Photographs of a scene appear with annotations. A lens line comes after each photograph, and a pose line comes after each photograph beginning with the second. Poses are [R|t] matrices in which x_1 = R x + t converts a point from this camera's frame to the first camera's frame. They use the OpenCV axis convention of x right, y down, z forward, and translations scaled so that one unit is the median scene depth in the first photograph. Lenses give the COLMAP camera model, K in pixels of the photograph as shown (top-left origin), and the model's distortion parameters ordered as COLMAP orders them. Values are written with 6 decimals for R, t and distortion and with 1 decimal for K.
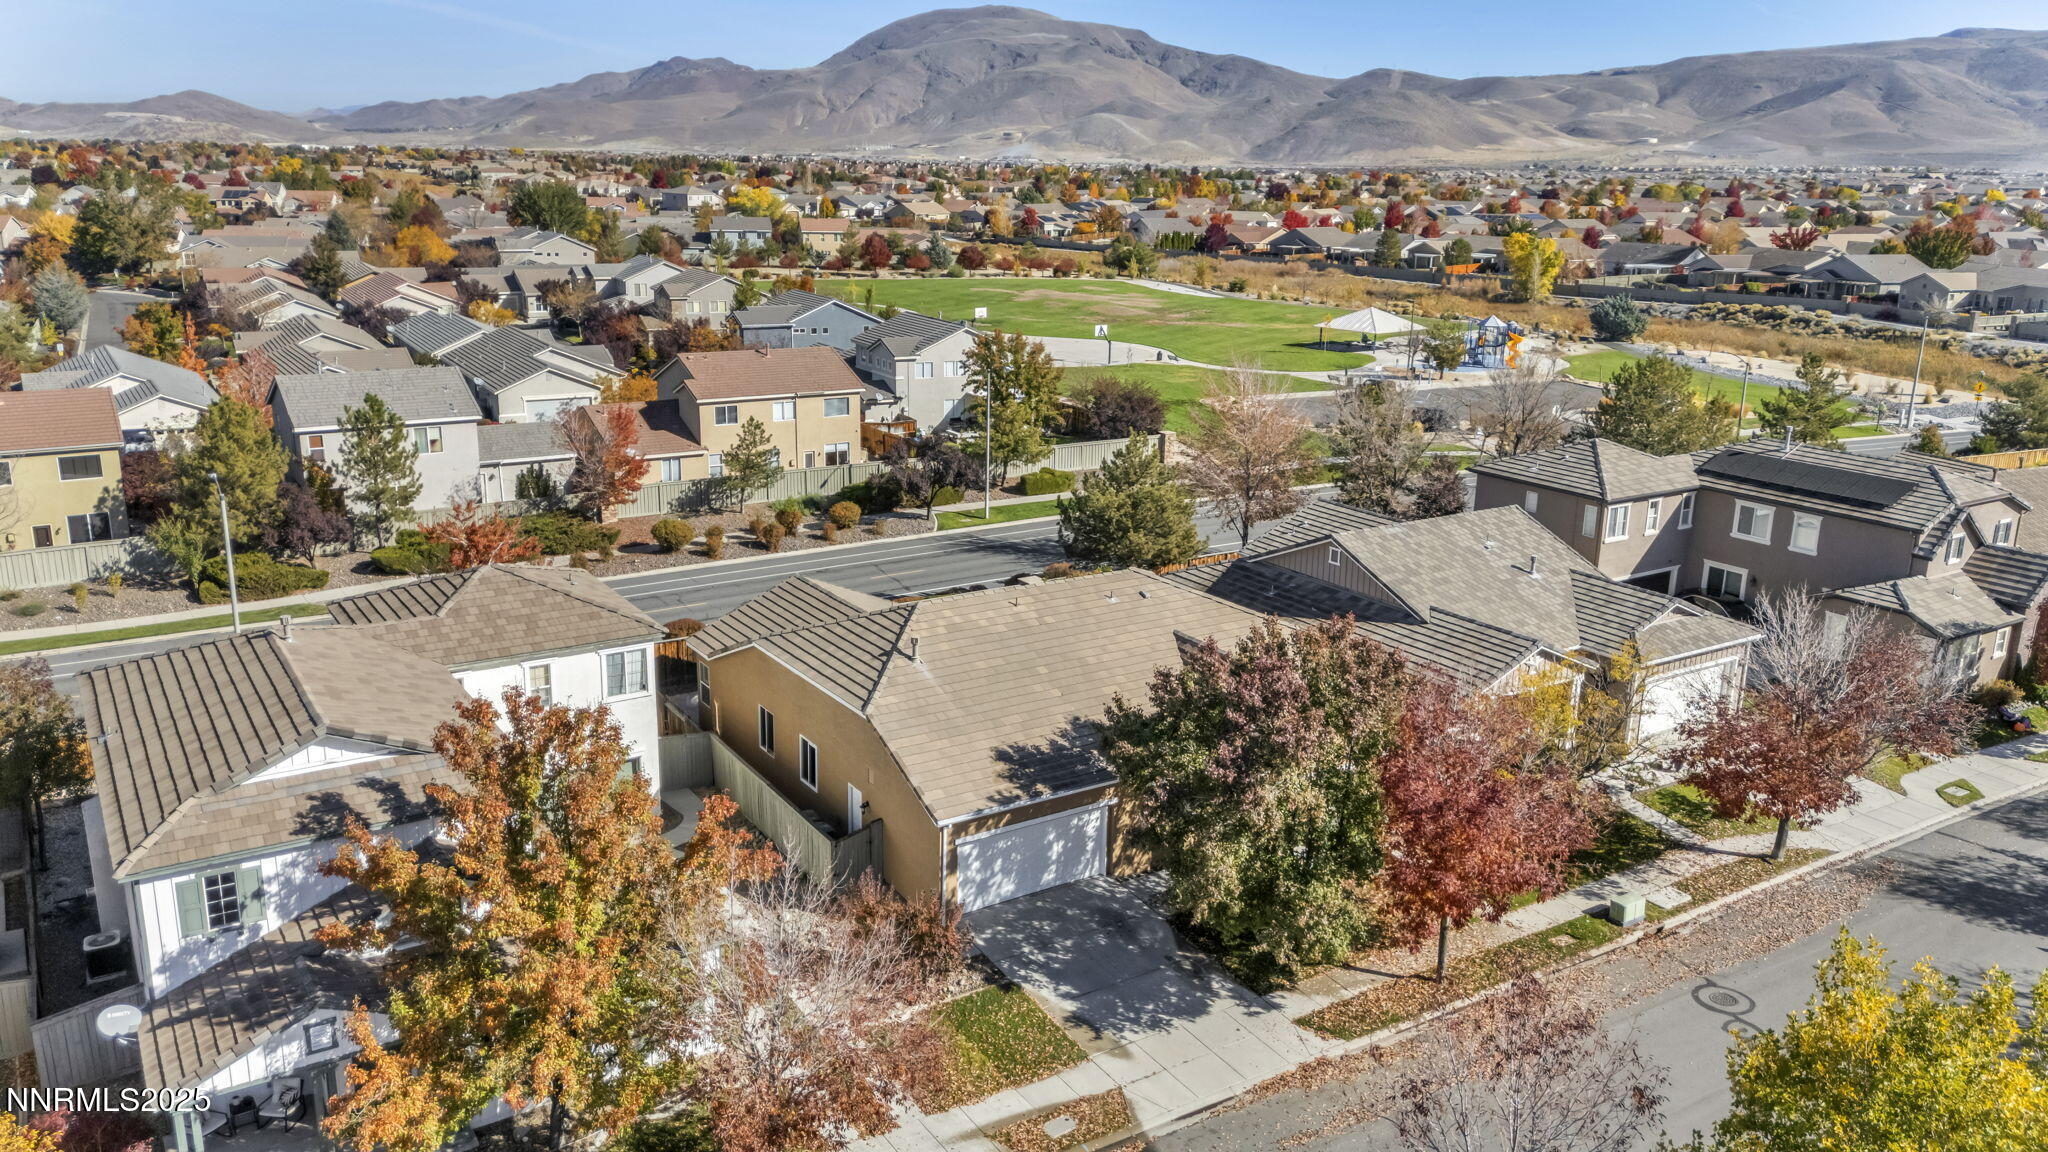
lens RADIAL K [[1546.1, 0, 1031.0], [0, 1546.1, 574.3], [0, 0, 1]] dist [0.104853, -0.137410]
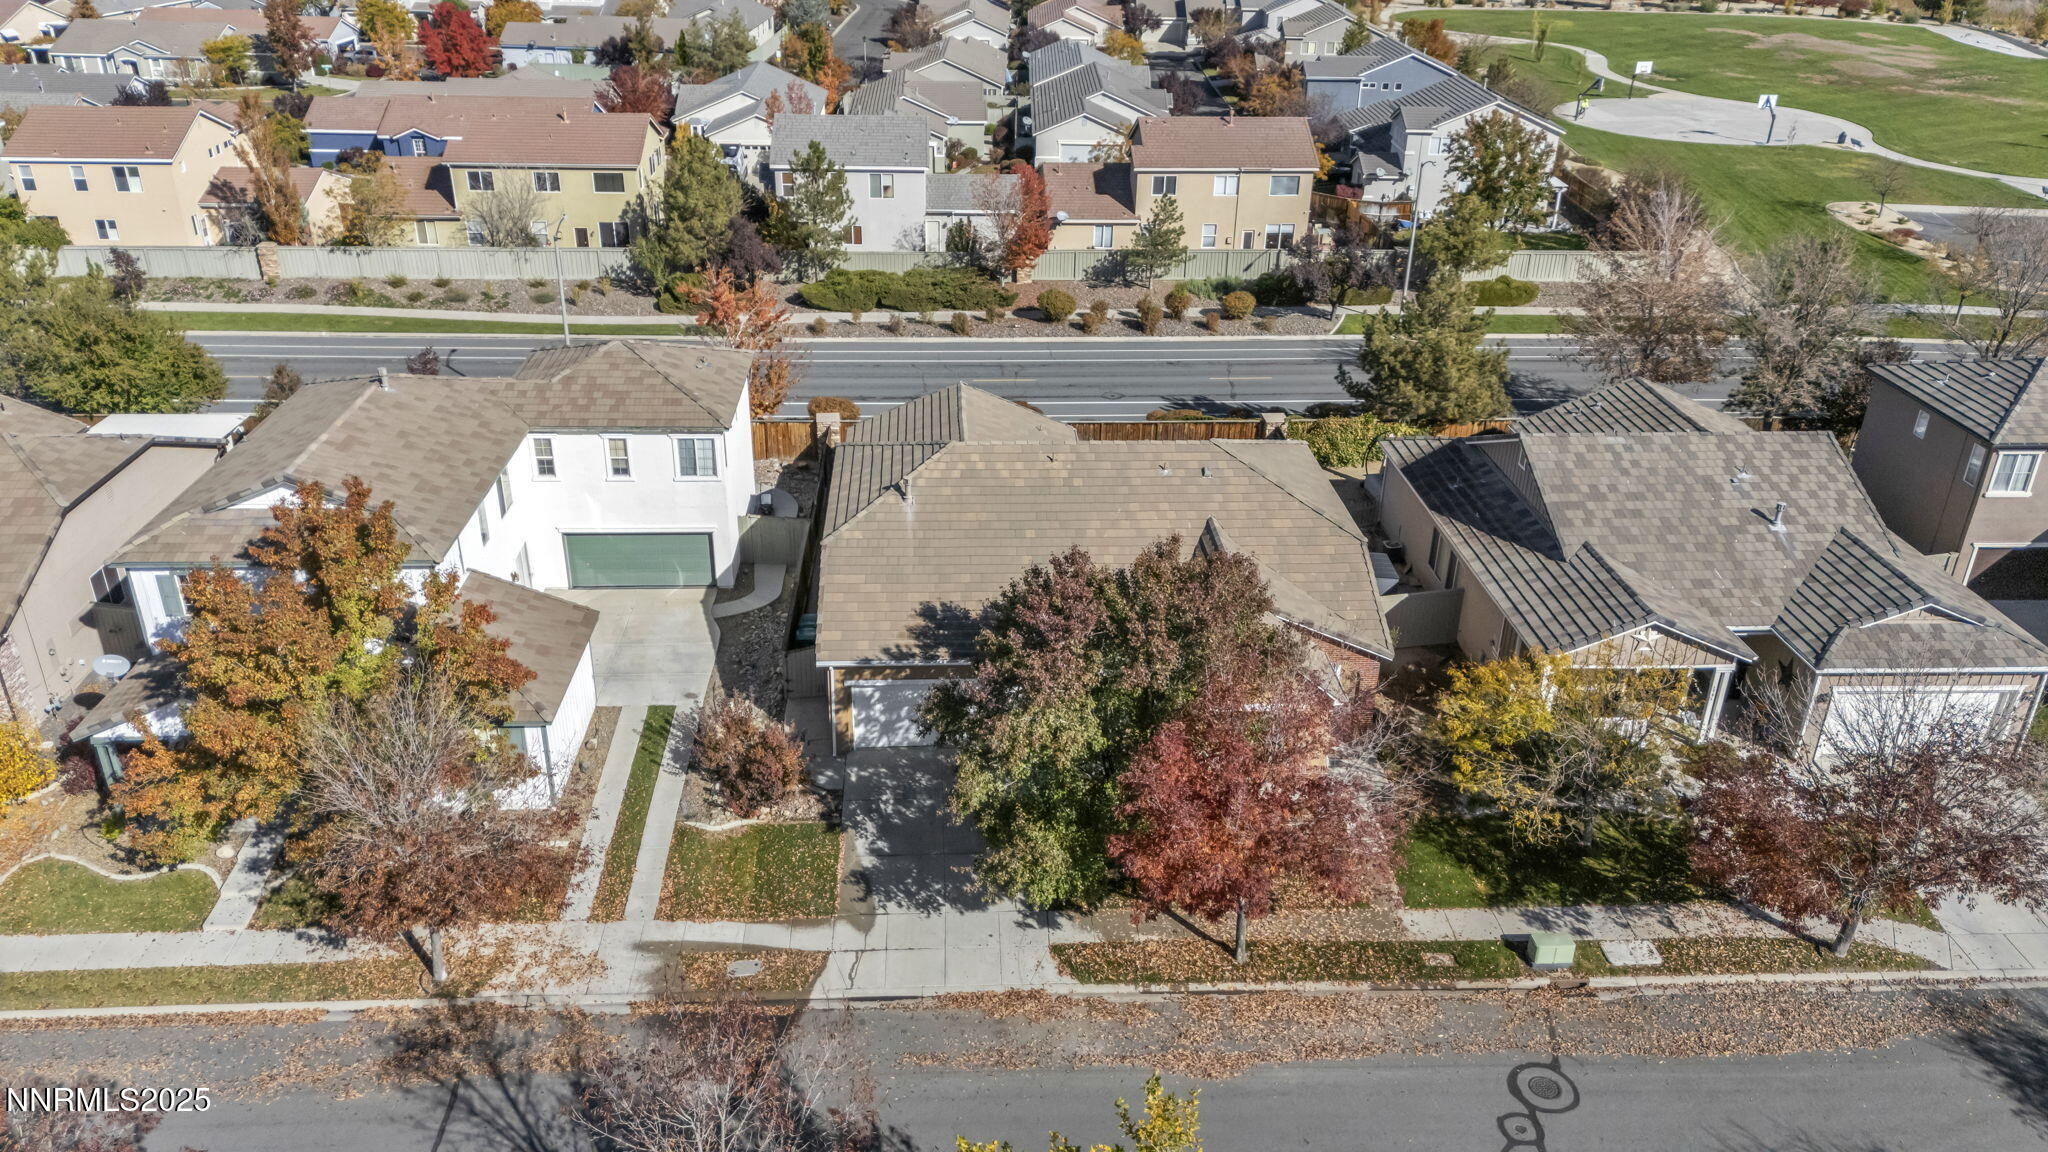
lens RADIAL K [[1491.3, 0, 1024.0], [0, 1491.3, 576.0], [0, 0, 1]] dist [0.106762, -0.136045]
pose [[0.865694, 0.222616, -0.448349, 0.376463], [-0.134823, 0.966263, 0.219449, -0.103581], [0.482076, -0.129527, 0.866502, 0.144187]]
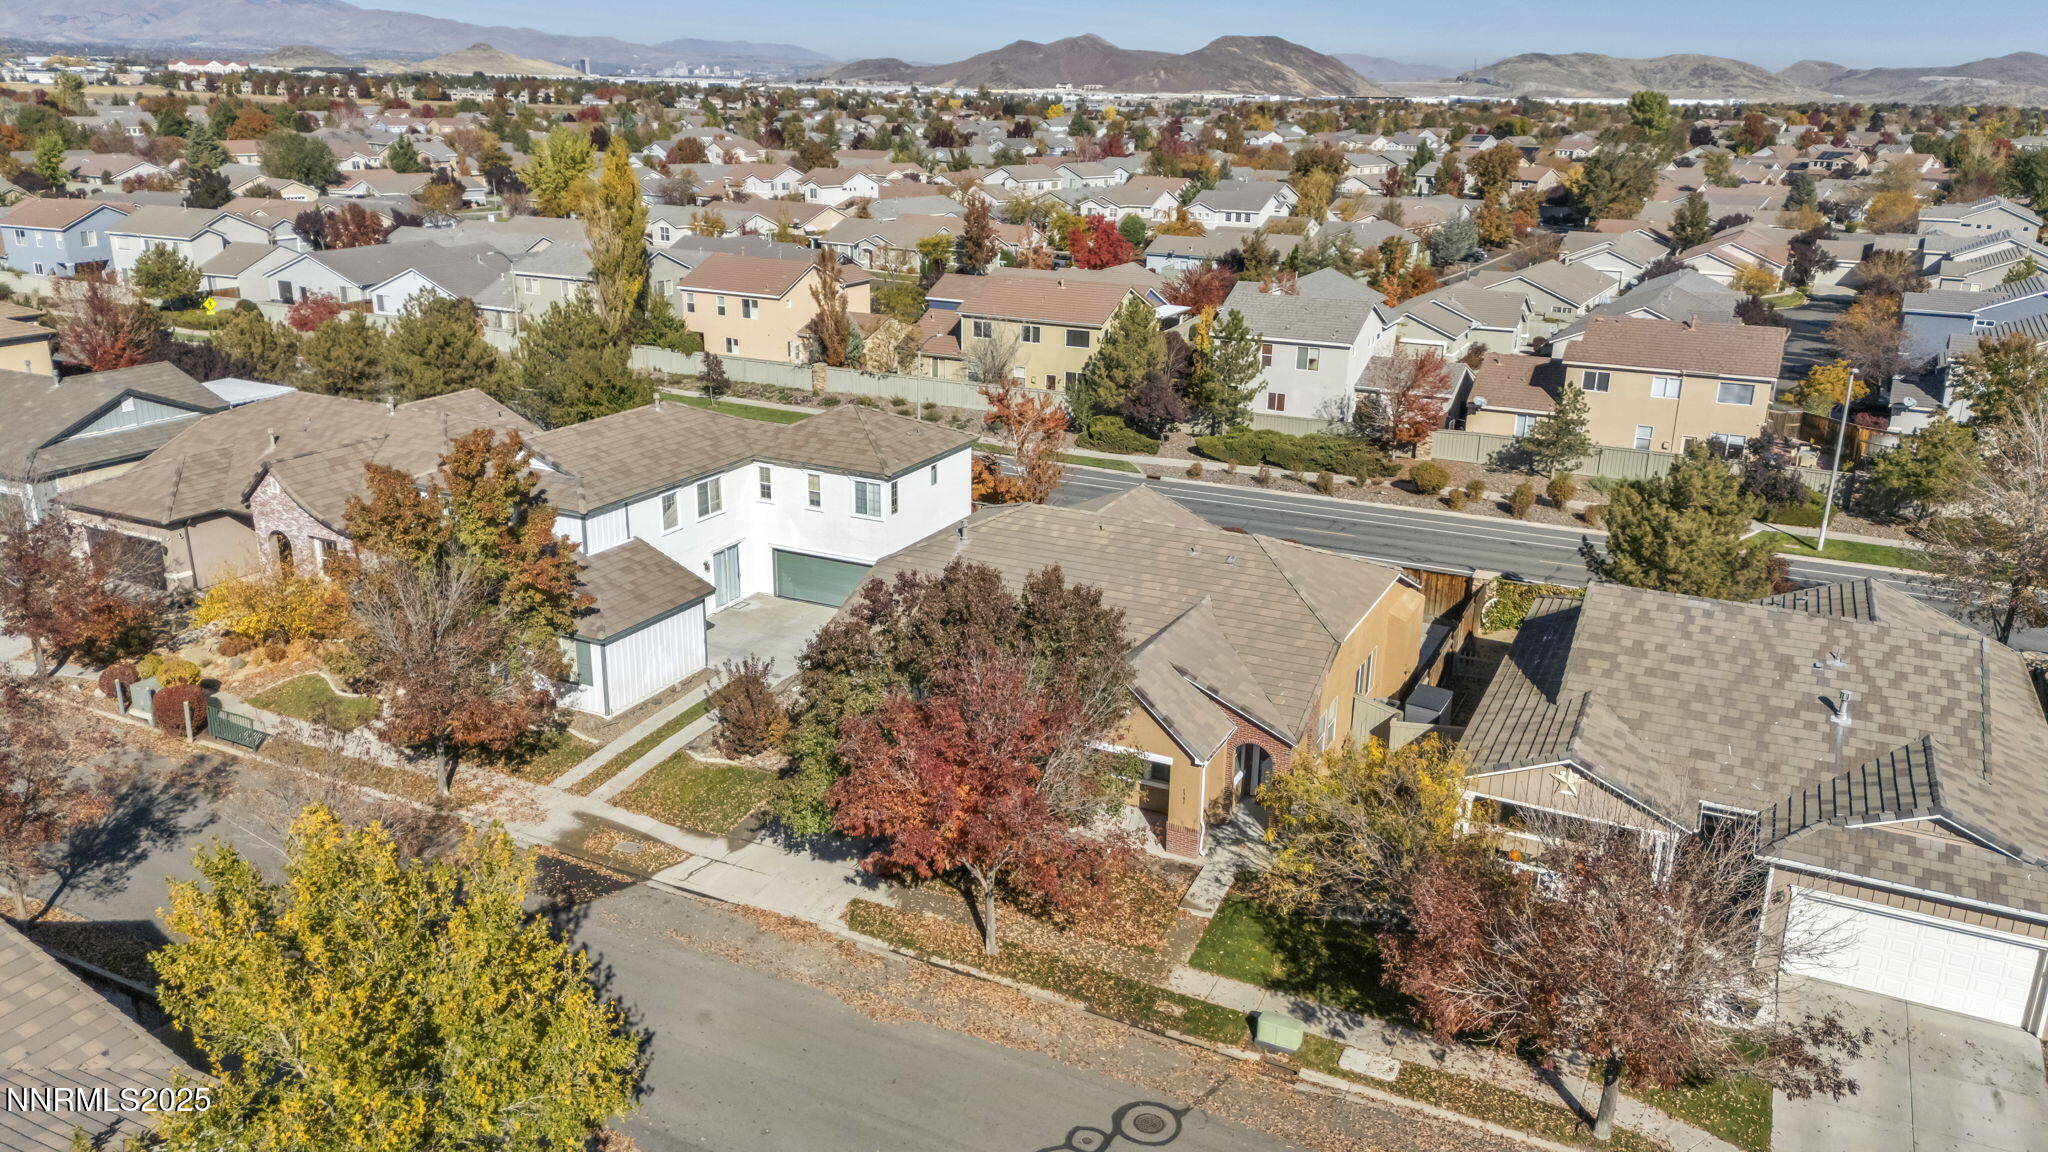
lens RADIAL K [[1491.3, 0, 1024.0], [0, 1491.3, 576.0], [0, 0, 1]] dist [0.106762, -0.136045]
pose [[0.506964, 0.258658, -0.822243, 0.743582], [-0.232829, 0.959548, 0.158297, -0.090786], [0.829927, 0.111191, 0.546679, 0.355224]]
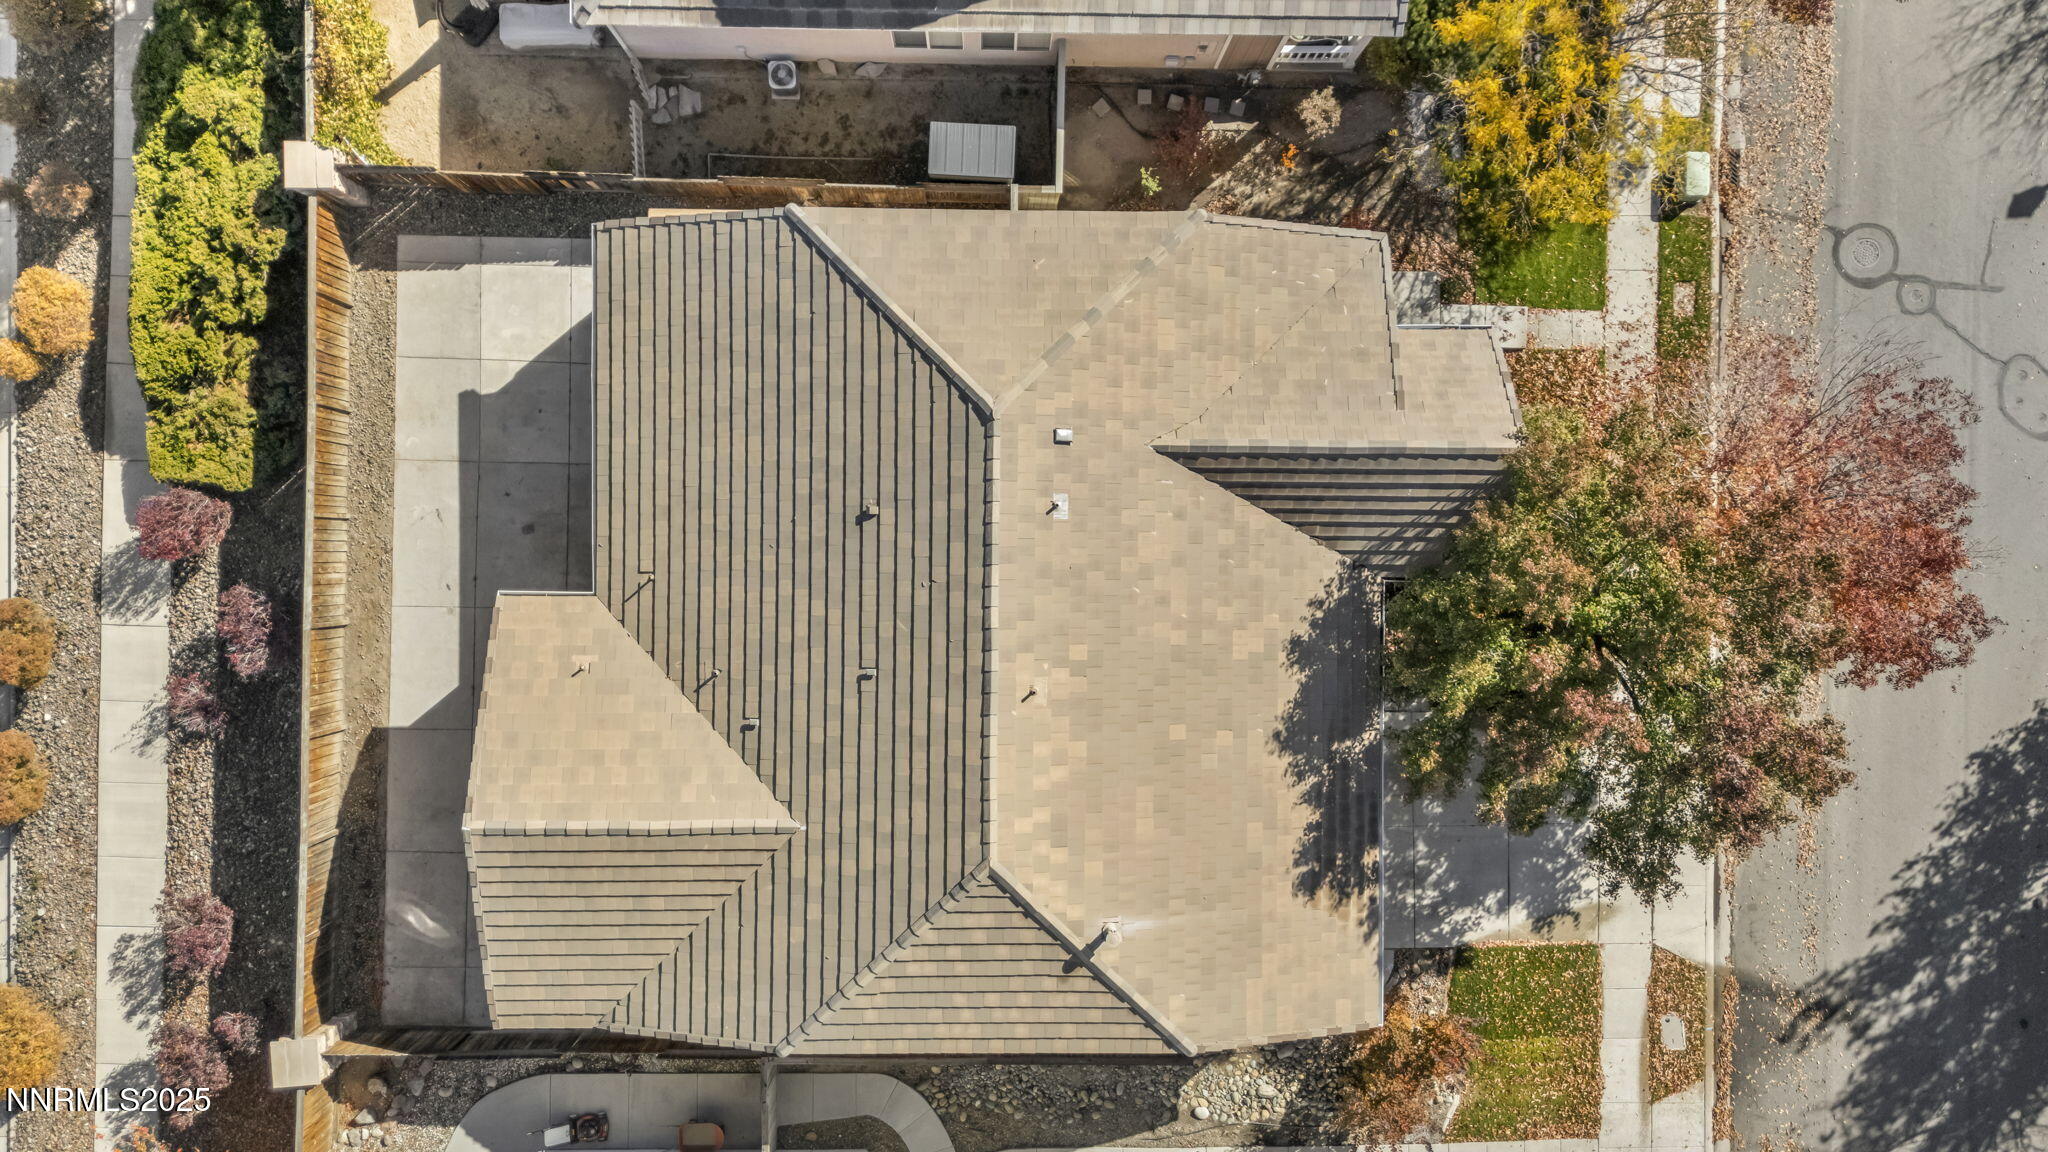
lens RADIAL K [[1491.3, 0, 1024.0], [0, 1491.3, 576.0], [0, 0, 1]] dist [0.106762, -0.136045]
pose [[0.553660, -0.832649, -0.012495, 0.028707], [0.201796, 0.119594, 0.972098, -0.476419], [-0.807923, -0.540733, 0.234240, 0.813036]]
